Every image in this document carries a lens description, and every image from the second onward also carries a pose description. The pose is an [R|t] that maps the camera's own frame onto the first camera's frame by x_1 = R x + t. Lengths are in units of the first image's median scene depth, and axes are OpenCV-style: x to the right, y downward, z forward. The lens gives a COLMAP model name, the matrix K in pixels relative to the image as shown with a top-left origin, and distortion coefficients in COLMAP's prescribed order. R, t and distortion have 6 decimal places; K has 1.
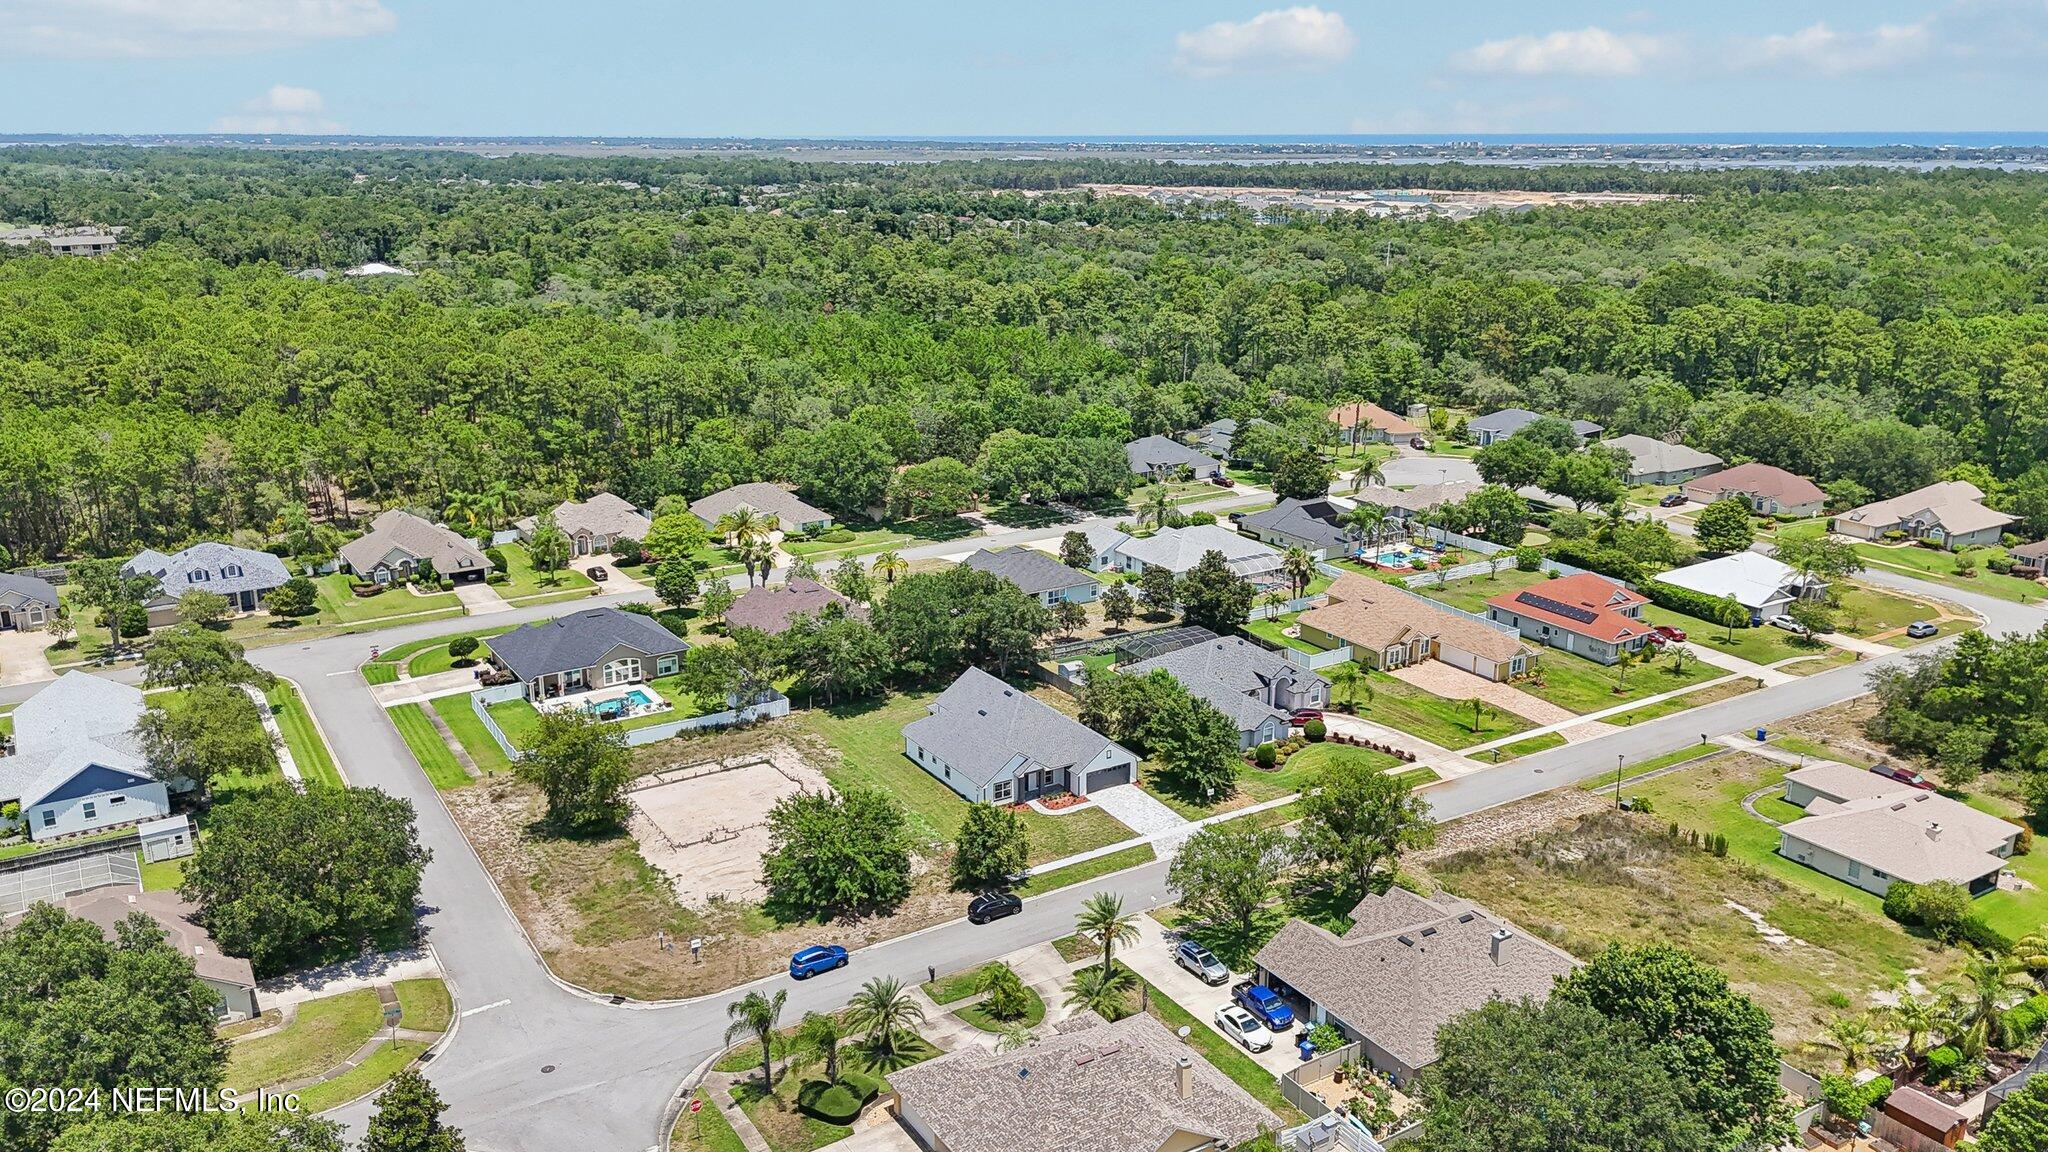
lens RADIAL K [[1572.6, 0, 1024.0], [0, 1572.6, 576.0], [0, 0, 1]] dist [0.116149, -0.169595]
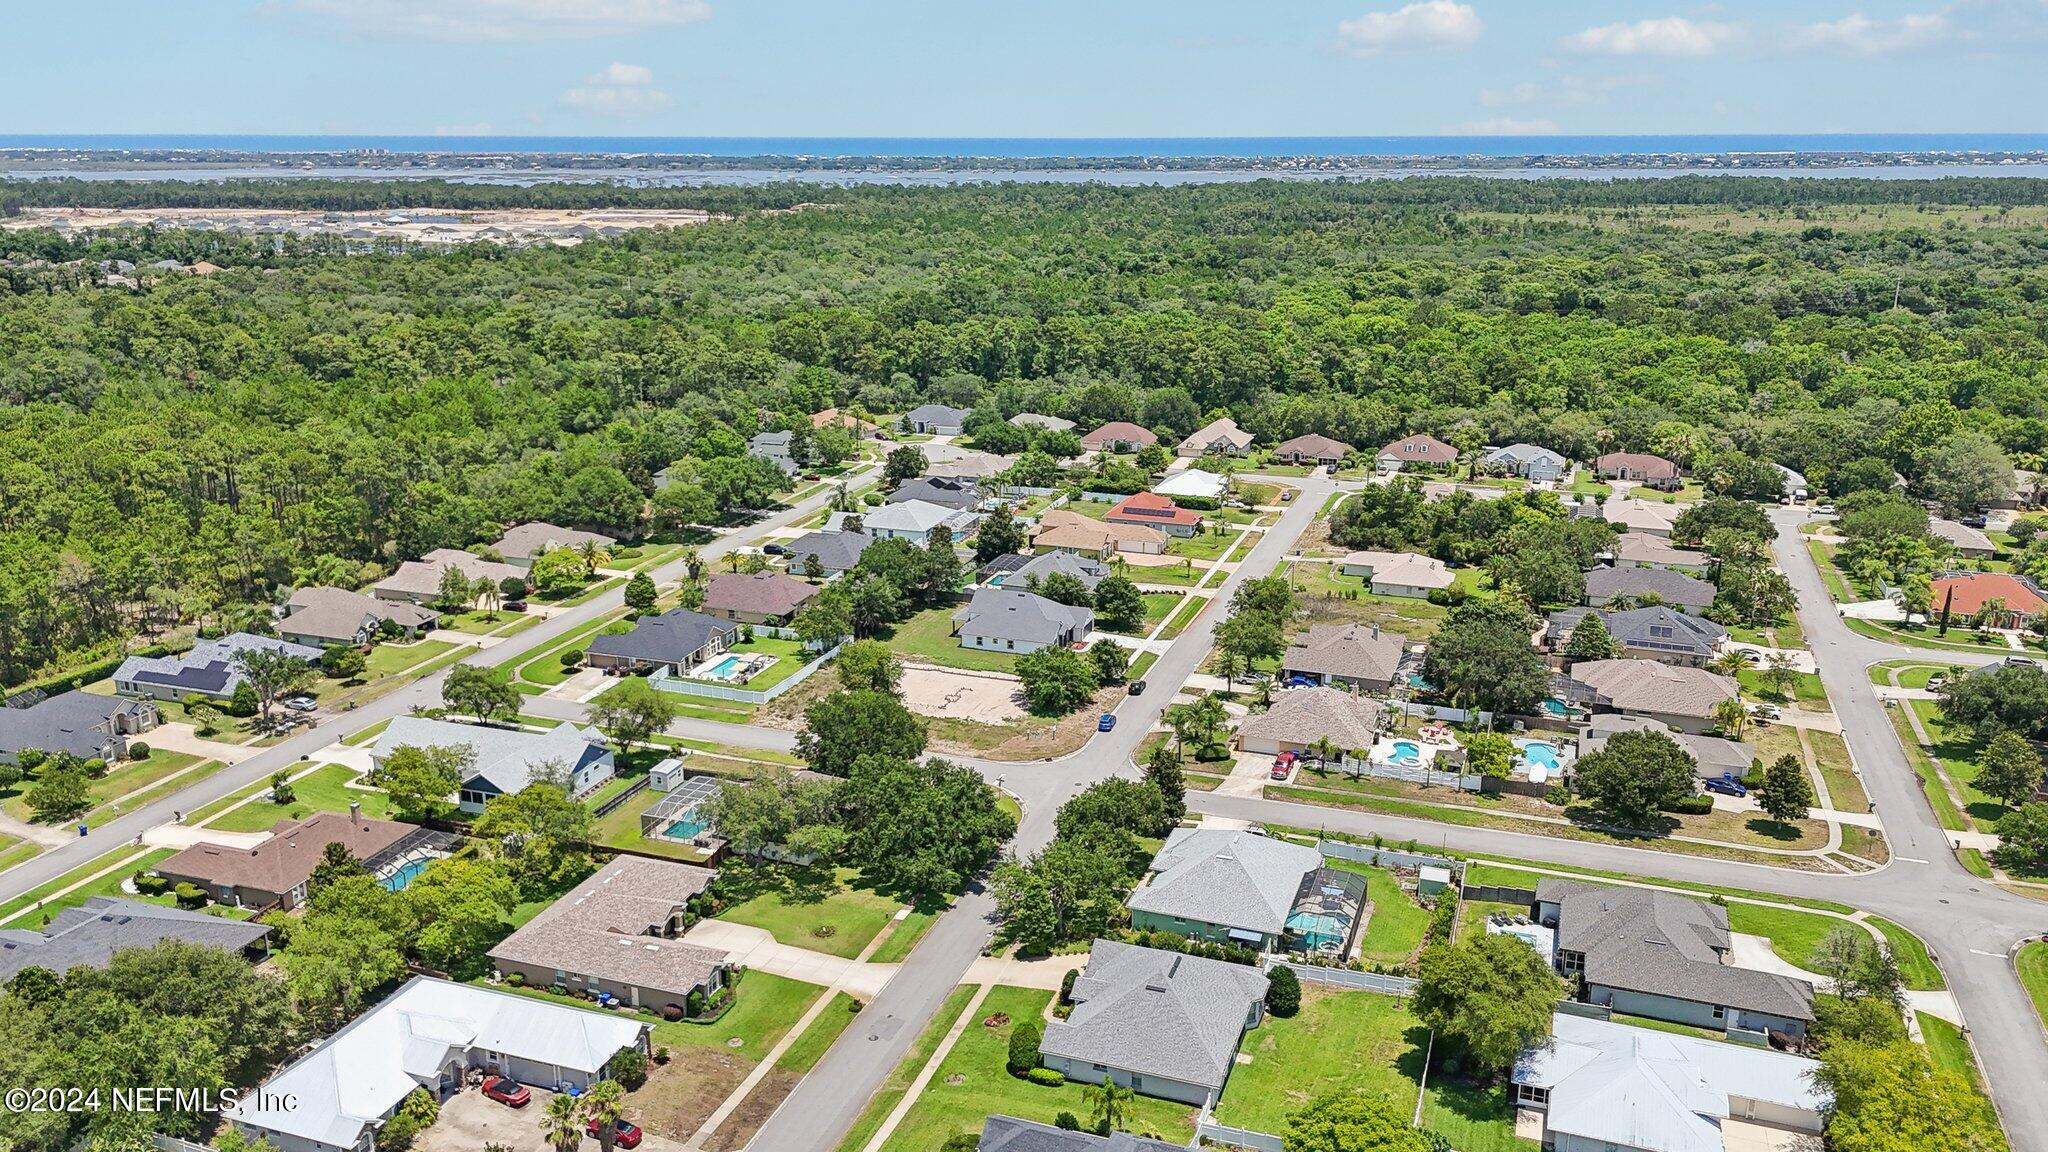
lens RADIAL K [[1543.5, 0, 1068.8], [0, 1543.5, 576.3], [0, 0, 1]] dist [0.024237, -0.005706]
pose [[0.774739, -0.172562, 0.608277, -0.824447], [0.169617, 0.983496, 0.062973, -0.034367], [-0.609105, 0.054387, 0.791222, -0.283557]]
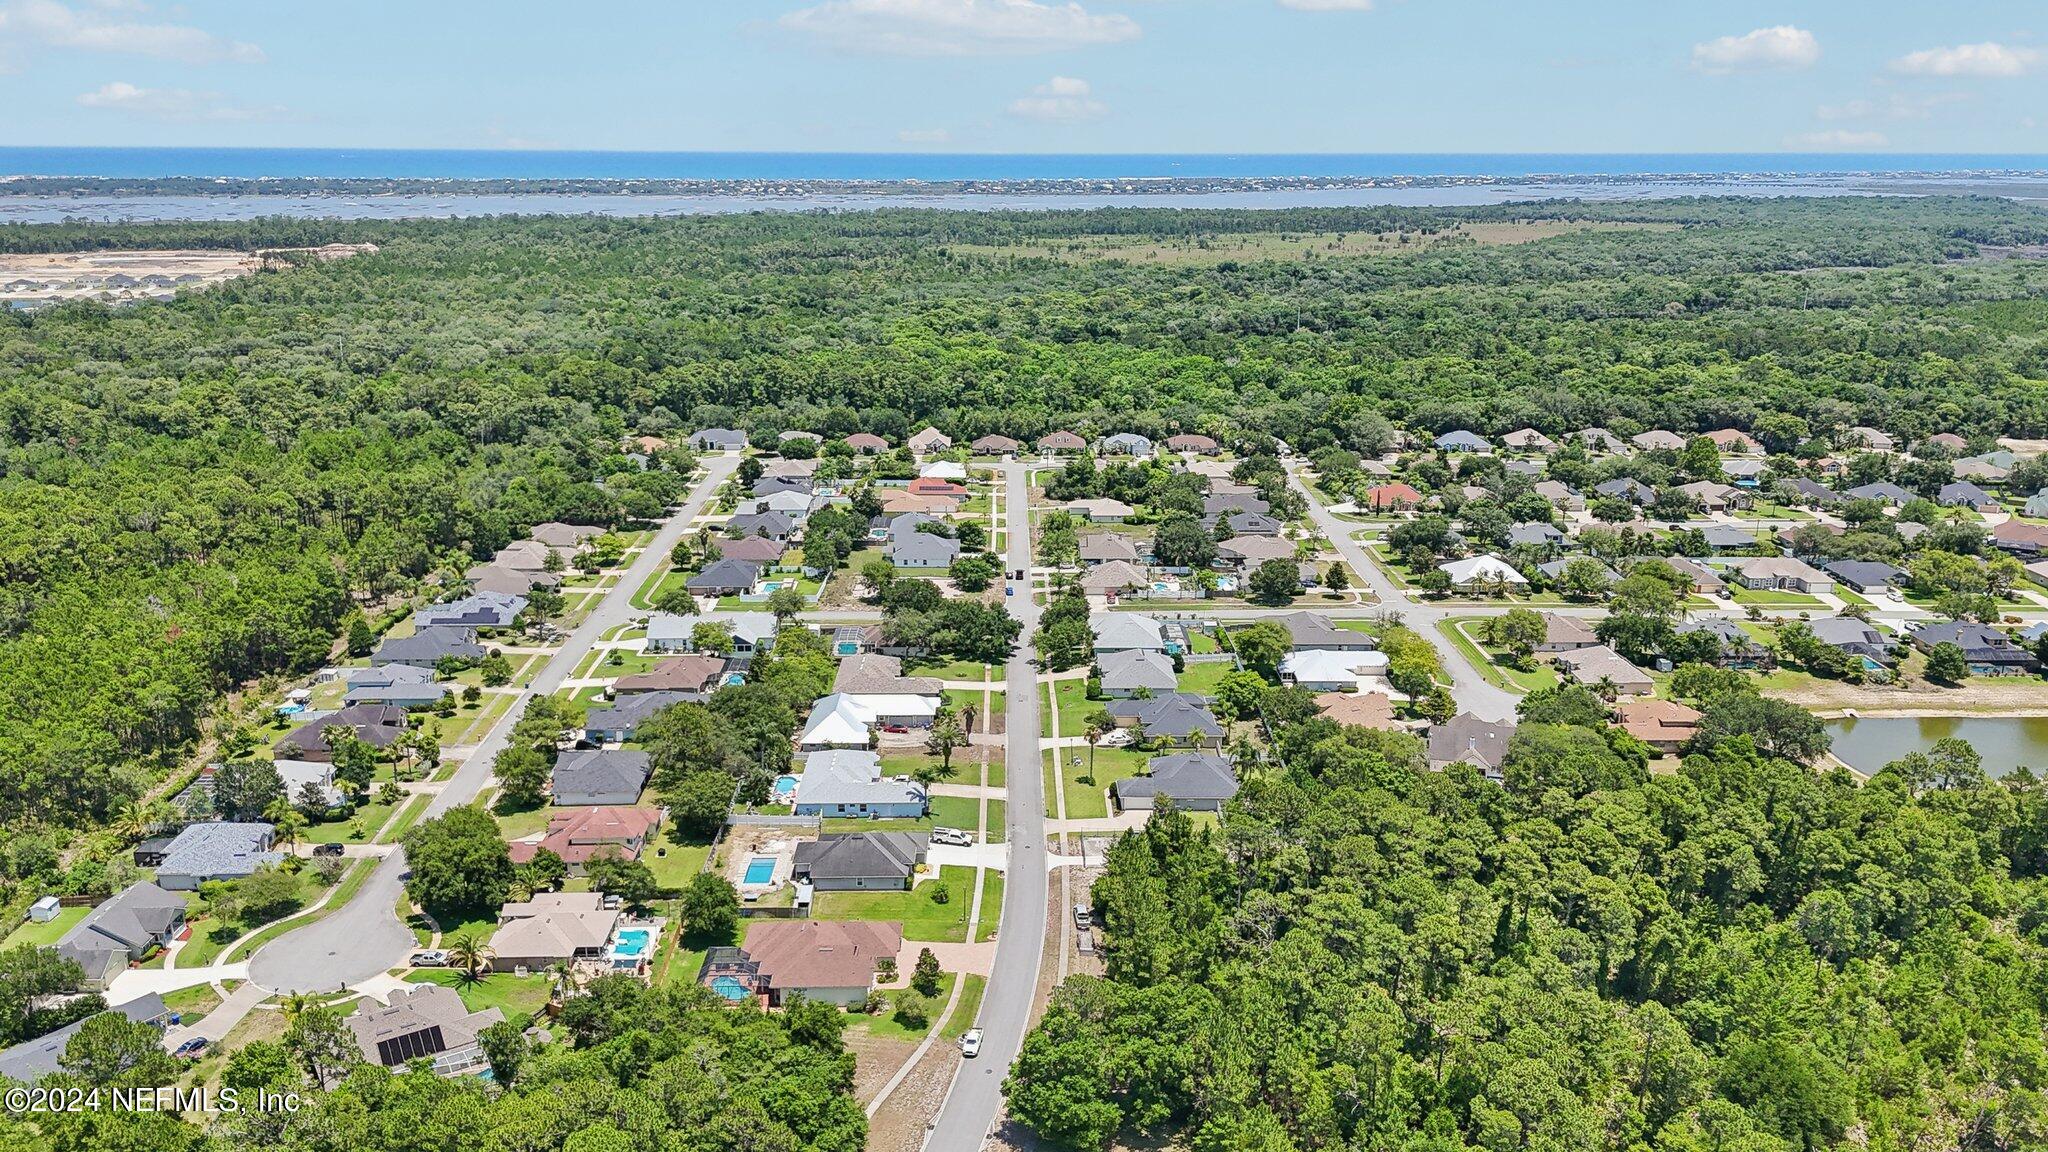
lens RADIAL K [[1572.6, 0, 1024.0], [0, 1572.6, 576.0], [0, 0, 1]] dist [0.116149, -0.169595]
pose [[0.508693, -0.228211, 0.830151, -1.982828], [0.228910, 0.965374, 0.125114, -0.145393], [-0.829959, 0.126385, 0.543319, -0.621482]]
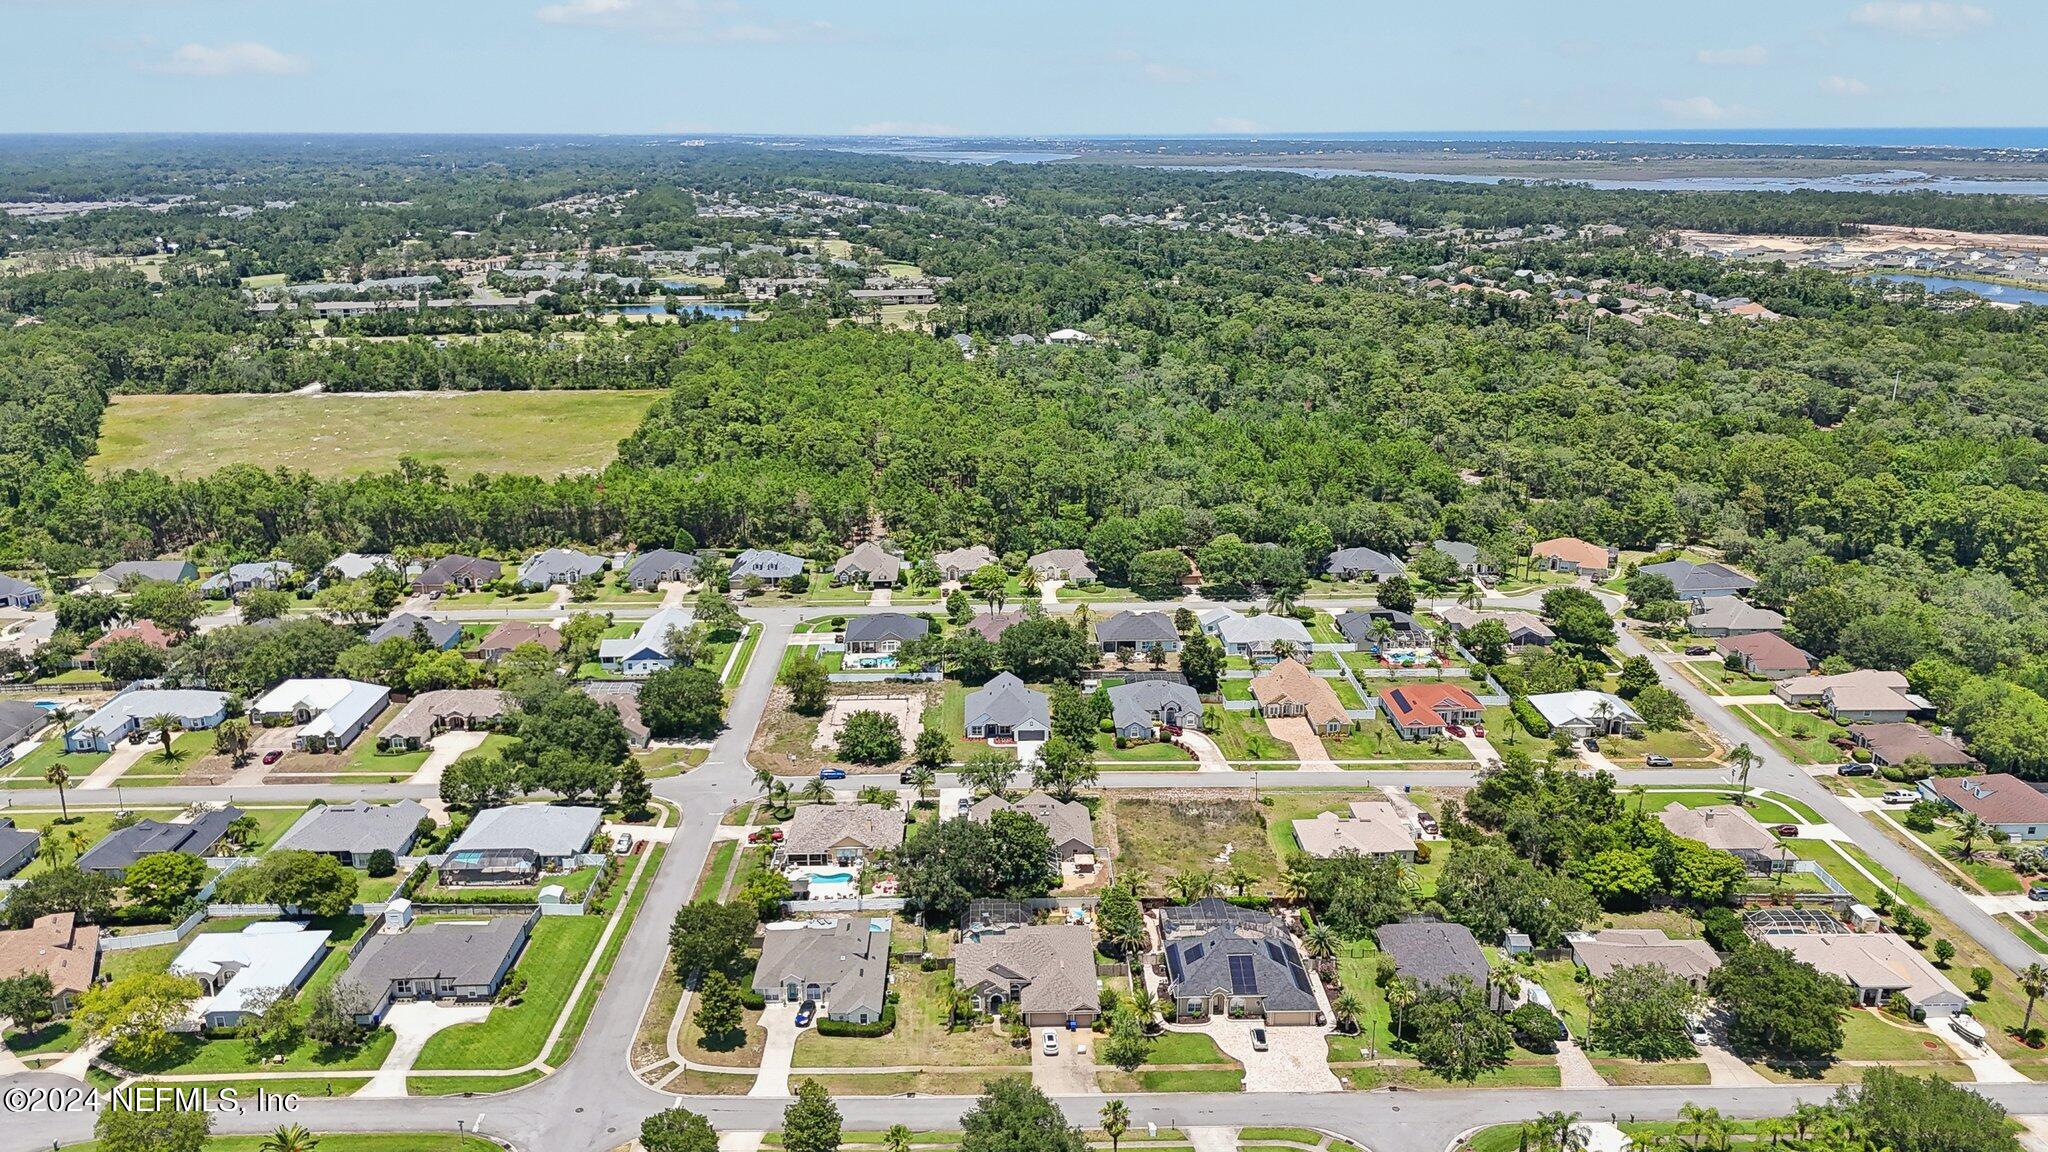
lens RADIAL K [[1572.6, 0, 1024.0], [0, 1572.6, 576.0], [0, 0, 1]] dist [0.116149, -0.169595]
pose [[0.863577, 0.138908, -0.484705, 0.831935], [-0.135876, 0.989852, 0.041592, -0.131358], [0.485564, 0.029942, 0.873688, -0.645779]]
